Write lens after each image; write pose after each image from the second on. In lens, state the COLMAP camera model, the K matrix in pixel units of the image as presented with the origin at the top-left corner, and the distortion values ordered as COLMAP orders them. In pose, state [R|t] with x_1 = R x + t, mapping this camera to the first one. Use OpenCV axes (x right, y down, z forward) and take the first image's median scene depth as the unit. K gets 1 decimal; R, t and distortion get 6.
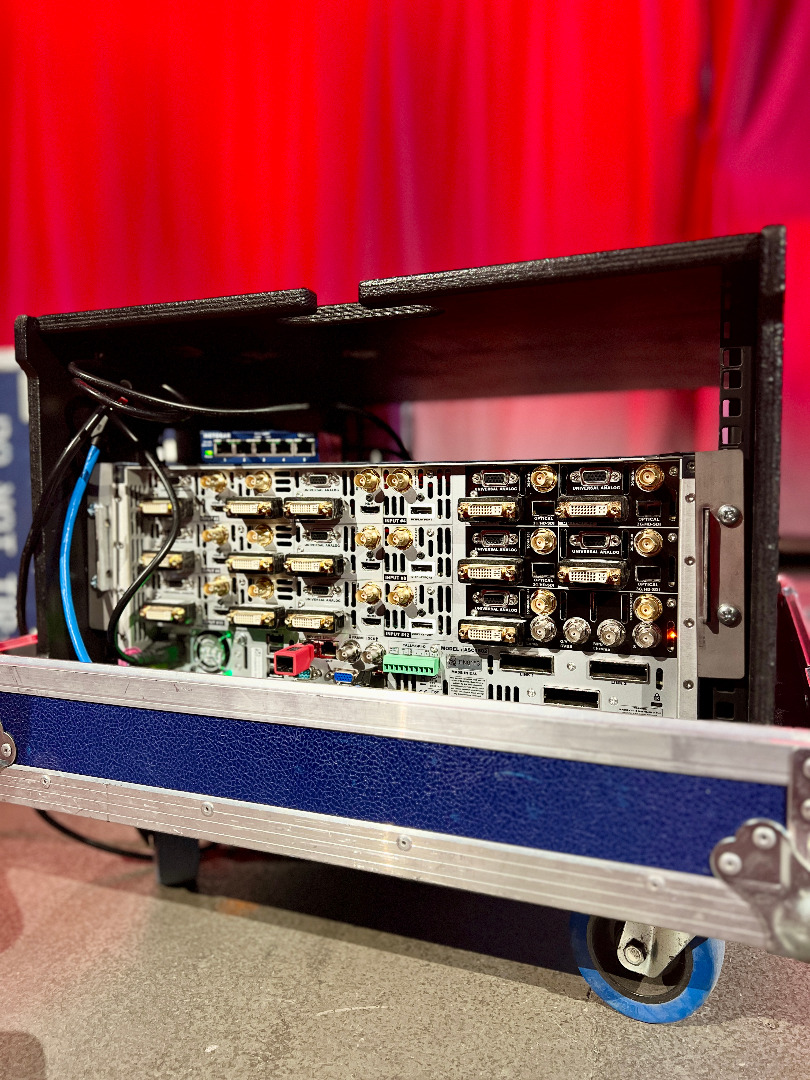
lens RADIAL K [[822.9, 0, 409.0], [0, 822.9, 538.0], [0, 0, 1]] dist [-0.006998, -0.006597]
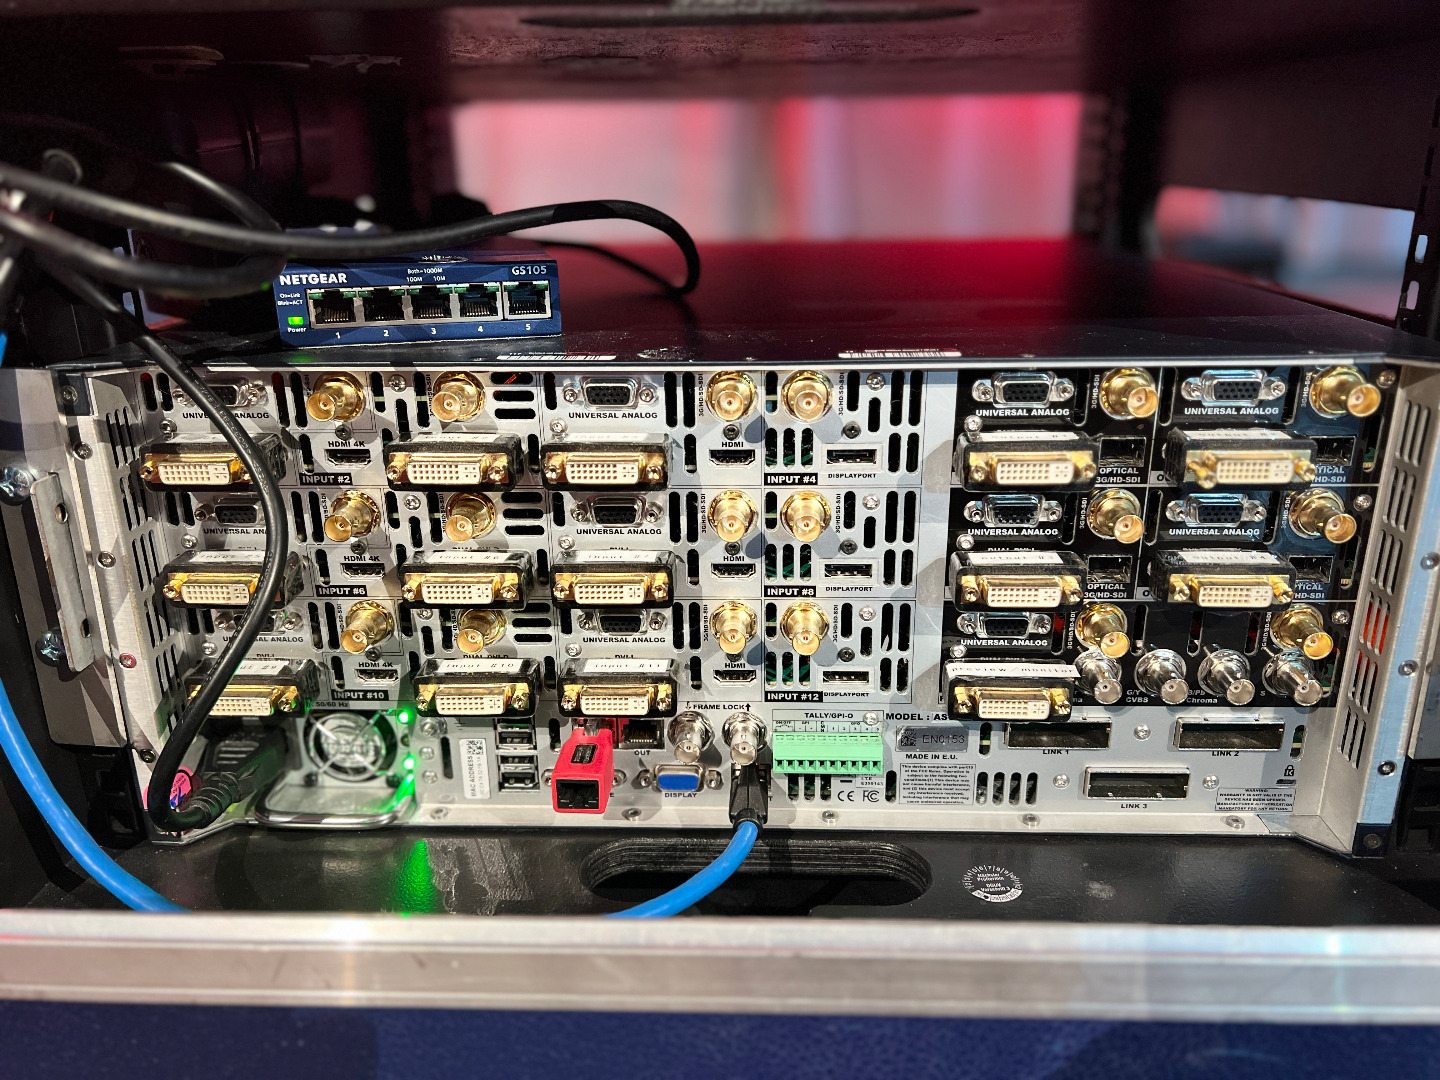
lens RADIAL K [[1097.2, 0, 718.9], [0, 1097.2, 521.3], [0, 0, 1]] dist [-0.006998, -0.006597]
pose [[0.941167, -0.115293, 0.317668, -0.250326], [0.030802, 0.965358, 0.259104, -0.156264], [-0.336537, -0.234076, 0.912114, 0.422957]]
